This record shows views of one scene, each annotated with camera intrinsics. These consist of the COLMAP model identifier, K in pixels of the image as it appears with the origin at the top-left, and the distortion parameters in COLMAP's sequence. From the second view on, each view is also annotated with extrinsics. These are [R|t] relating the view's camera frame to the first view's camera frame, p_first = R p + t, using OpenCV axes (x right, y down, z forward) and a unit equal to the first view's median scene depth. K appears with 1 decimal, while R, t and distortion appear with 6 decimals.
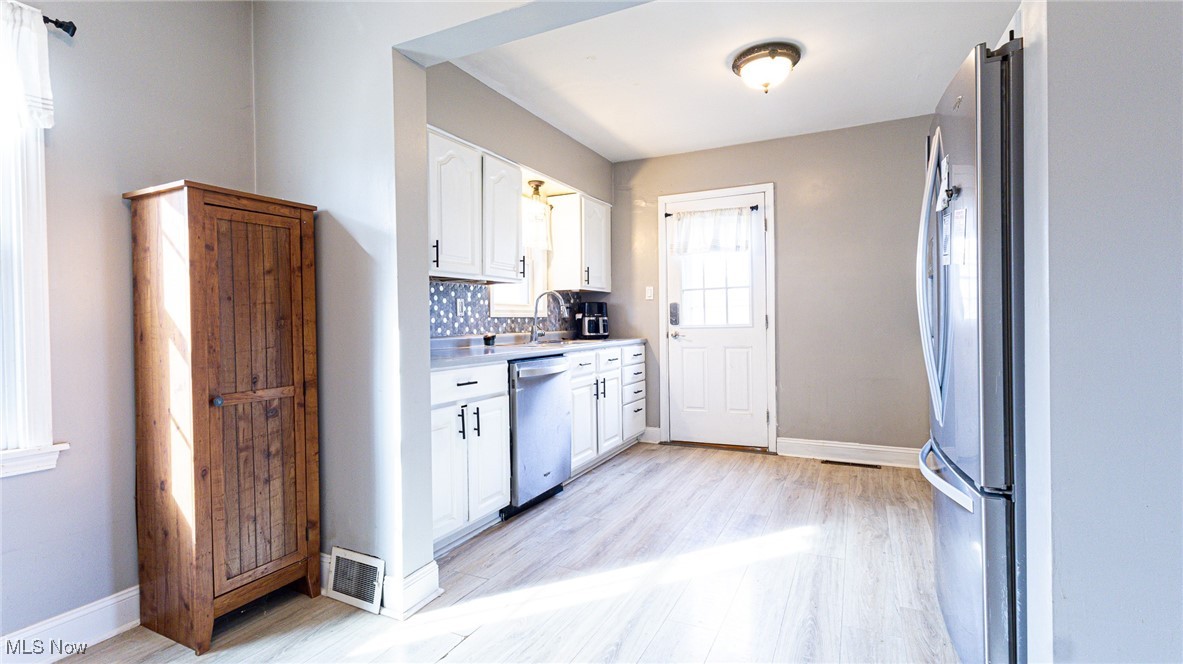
lens RADIAL K [[533.0, 0, 578.8], [0, 533.0, 332.5], [0, 0, 1]] dist [-0.004859, 0.000498]
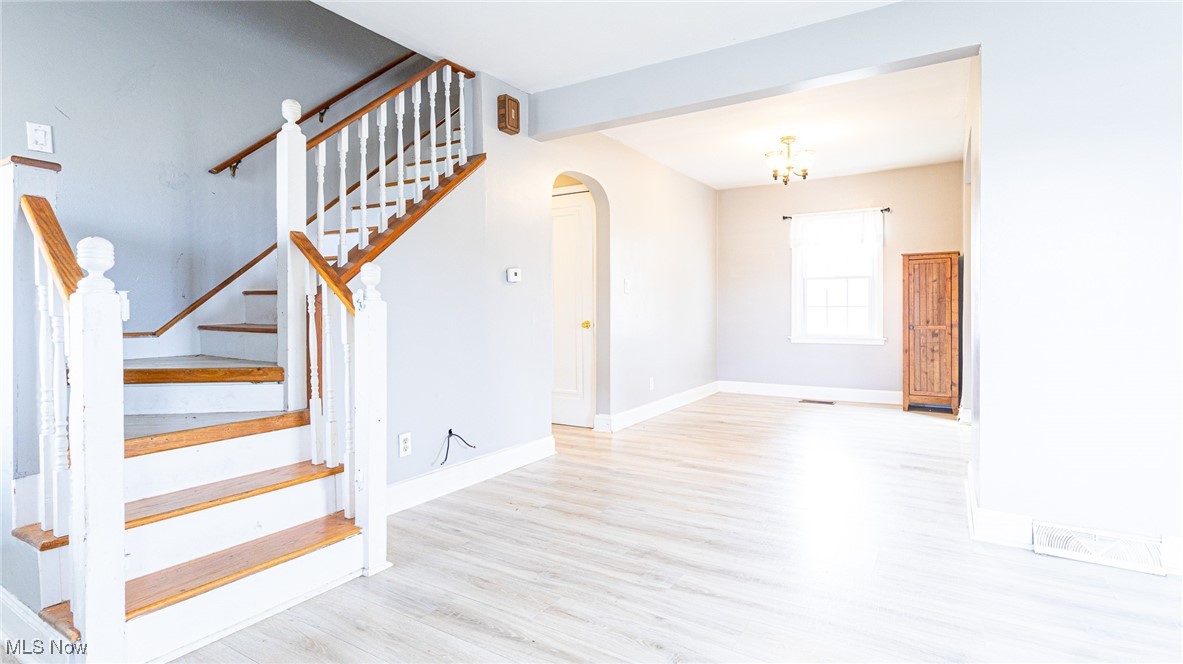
lens RADIAL K [[567.7, 0, 634.5], [0, 567.7, 316.5], [0, 0, 1]] dist [0.005941, 0.000606]
pose [[-0.043365, 0.033156, -0.998509, 1.282317], [-0.018726, 0.999247, 0.033994, -0.003204], [0.998884, 0.020172, -0.042712, -0.198152]]
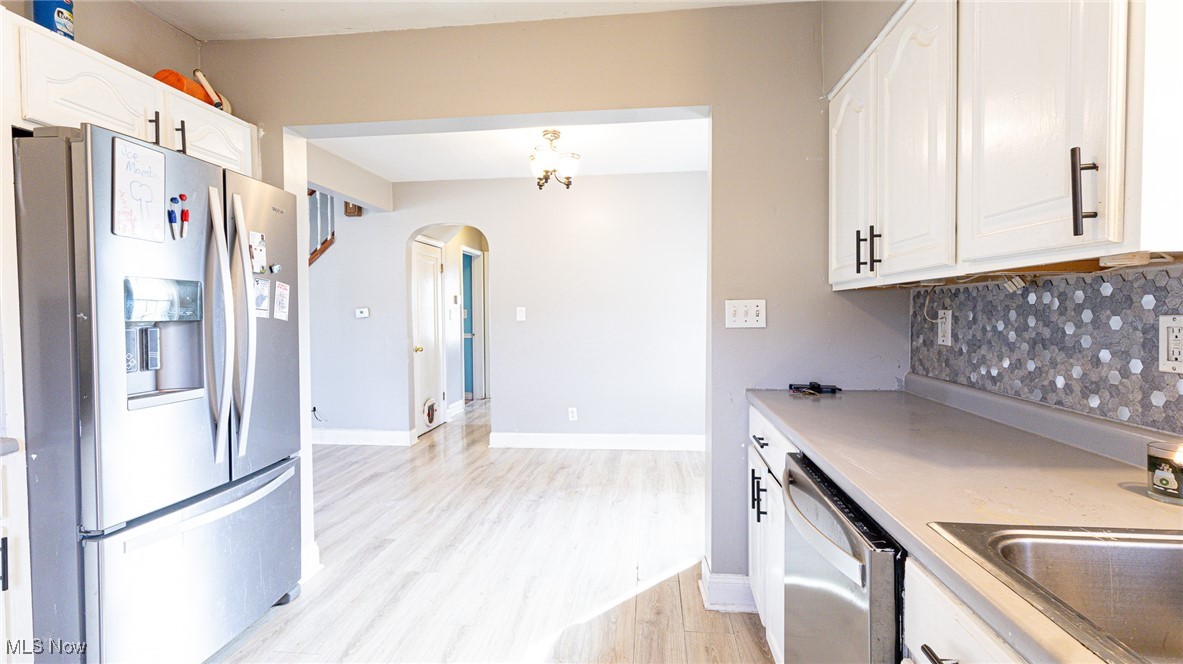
lens RADIAL K [[567.7, 0, 590.8], [0, 567.7, 335.9], [0, 0, 1]] dist [0.005941, 0.000606]
pose [[-0.933193, 0.040840, -0.357048, 0.212980], [0.016971, 0.997421, 0.069731, -0.082949], [0.358975, 0.059013, -0.931480, 1.220182]]
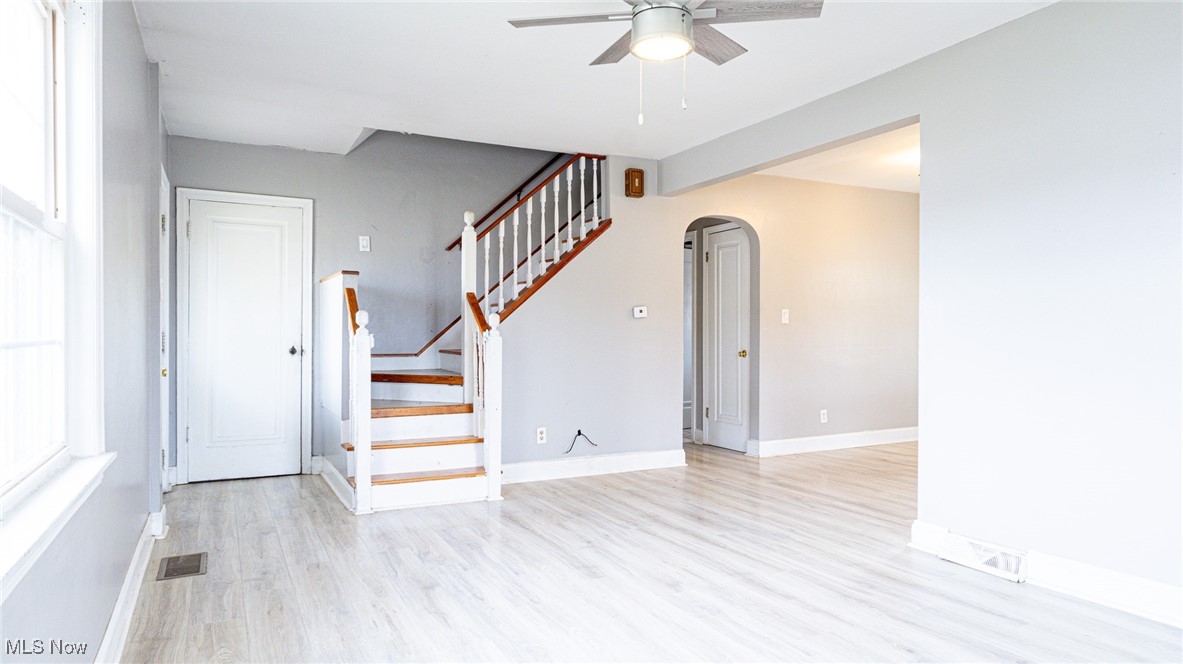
lens RADIAL K [[751.4, 0, 619.0], [0, 751.4, 339.5], [0, 0, 1]] dist [0.017497, -0.000241]
pose [[-0.557182, 0.028497, -0.829901, 1.681699], [-0.007196, 0.999208, 0.039142, -0.044113], [0.830359, 0.027781, -0.556536, 0.442760]]
